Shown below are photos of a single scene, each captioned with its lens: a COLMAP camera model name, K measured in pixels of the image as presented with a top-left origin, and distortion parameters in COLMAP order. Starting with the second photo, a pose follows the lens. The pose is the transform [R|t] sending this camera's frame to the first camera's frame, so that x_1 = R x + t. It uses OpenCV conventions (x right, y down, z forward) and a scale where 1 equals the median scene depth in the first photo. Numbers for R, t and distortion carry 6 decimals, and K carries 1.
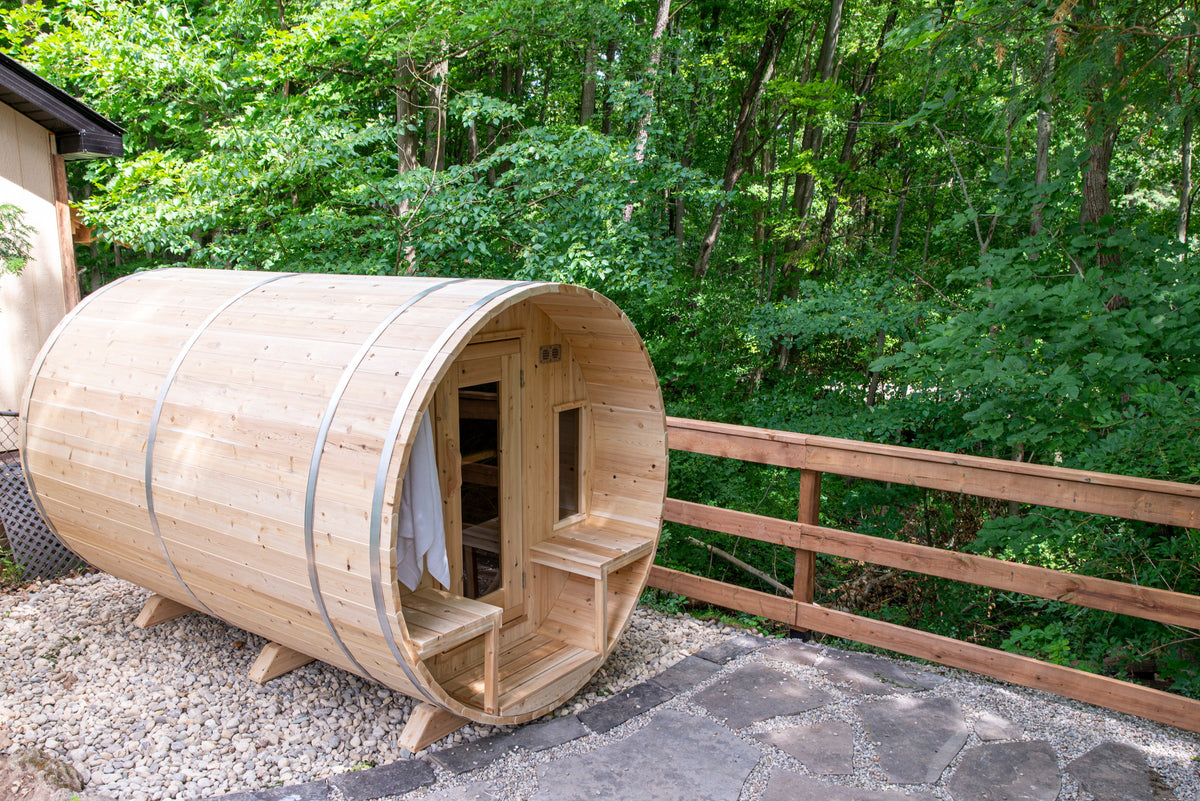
lens RADIAL K [[935.7, 0, 598.6], [0, 935.7, 441.9], [0, 0, 1]] dist [-0.053470, 0.005428]
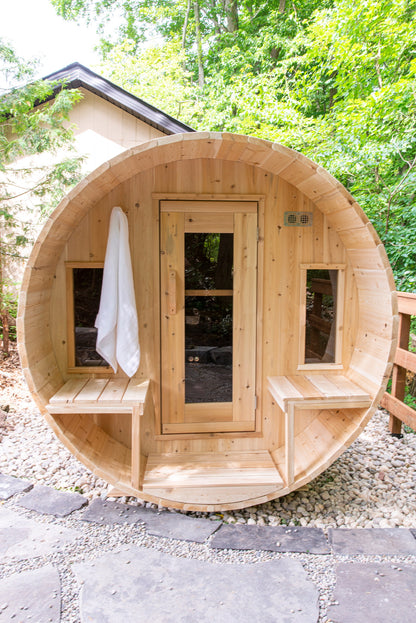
lens RADIAL K [[432.1, 0, 210.4], [0, 432.1, 309.2], [0, 0, 1]] dist [0.002039, 0.005192]
pose [[0.647461, 0.065835, -0.759250, 0.299950], [-0.156051, 0.986605, -0.047526, 0.063491], [0.745951, 0.149253, 0.649062, 0.559295]]
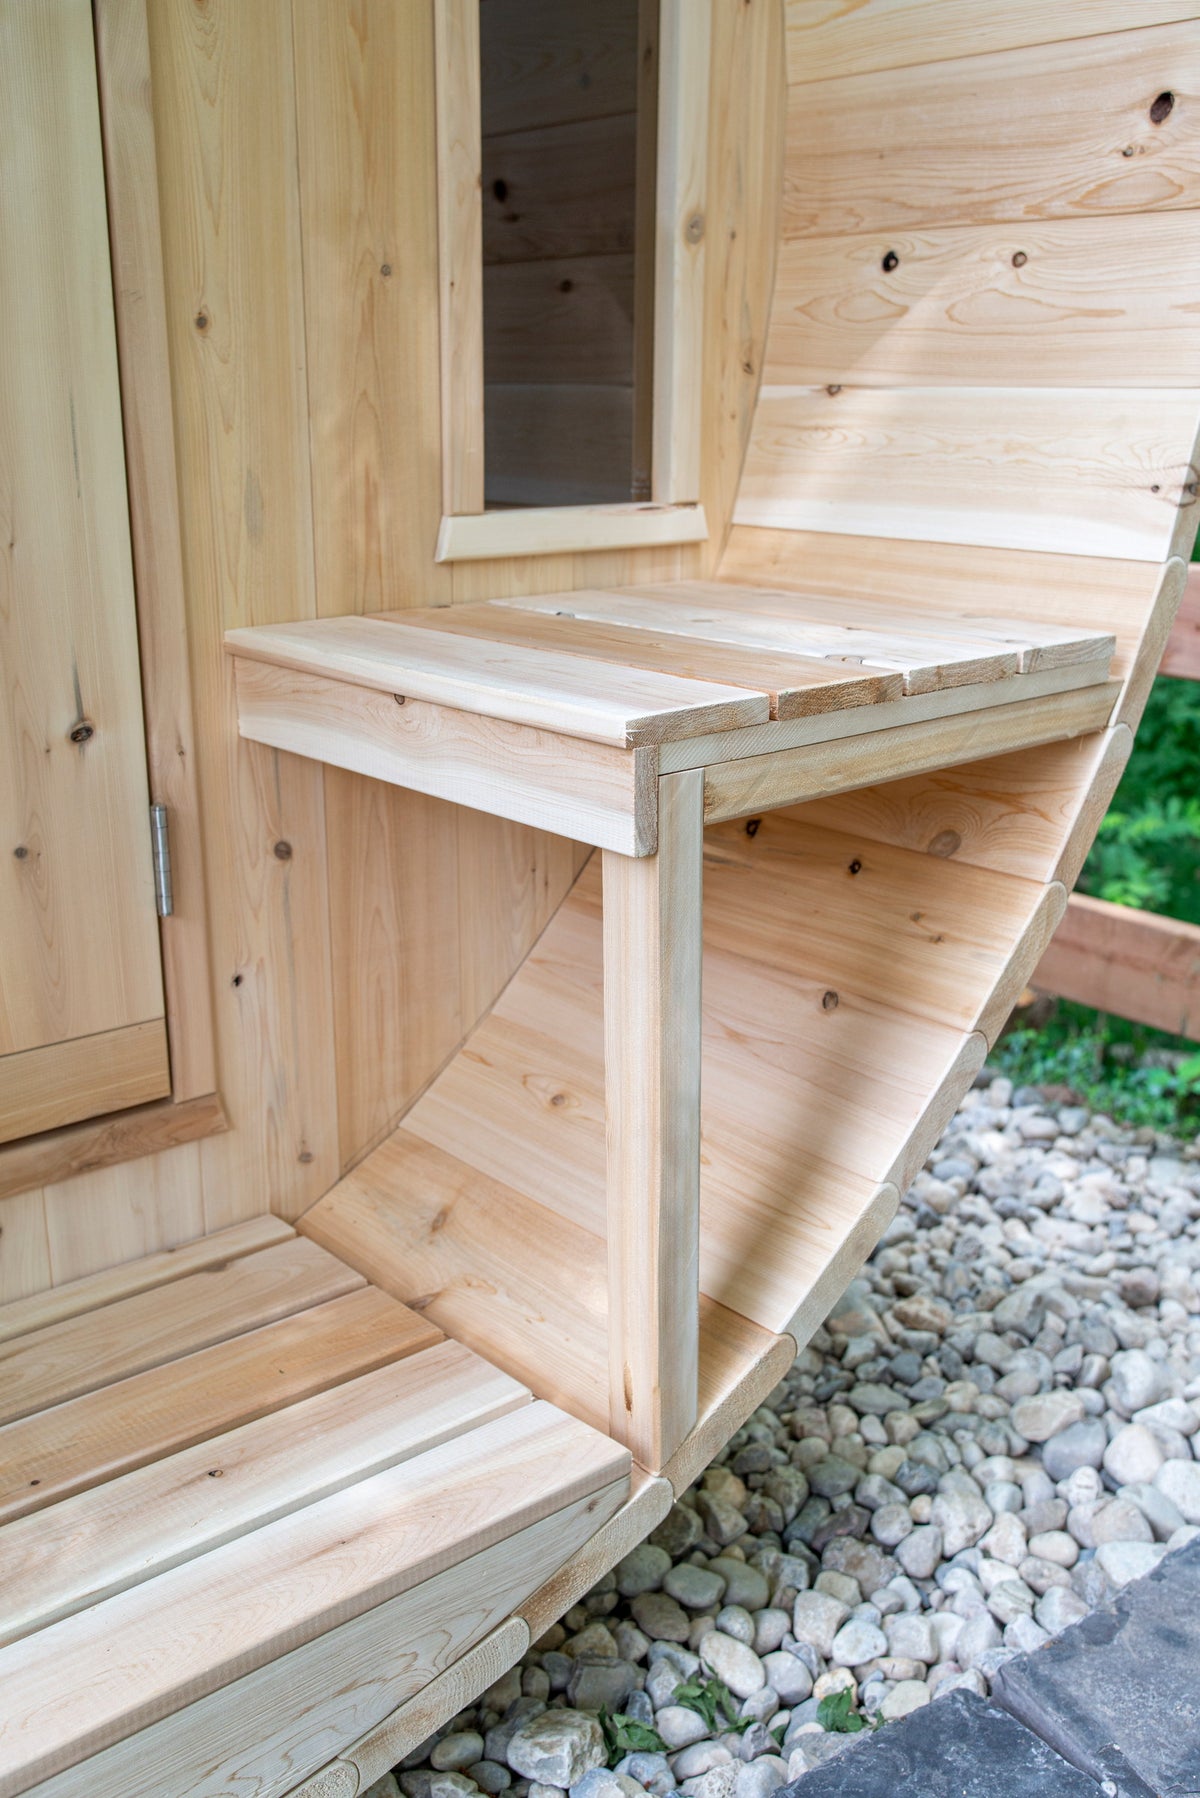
lens RADIAL K [[1708.9, 0, 600.0], [0, 1708.9, 899.0], [0, 0, 1]] dist [-0.001716, 0.000432]
pose [[0.972270, 0.064906, -0.224675, 0.043490], [-0.045879, 0.994983, 0.088902, 0.126587], [0.229318, -0.076129, 0.970370, 0.749654]]
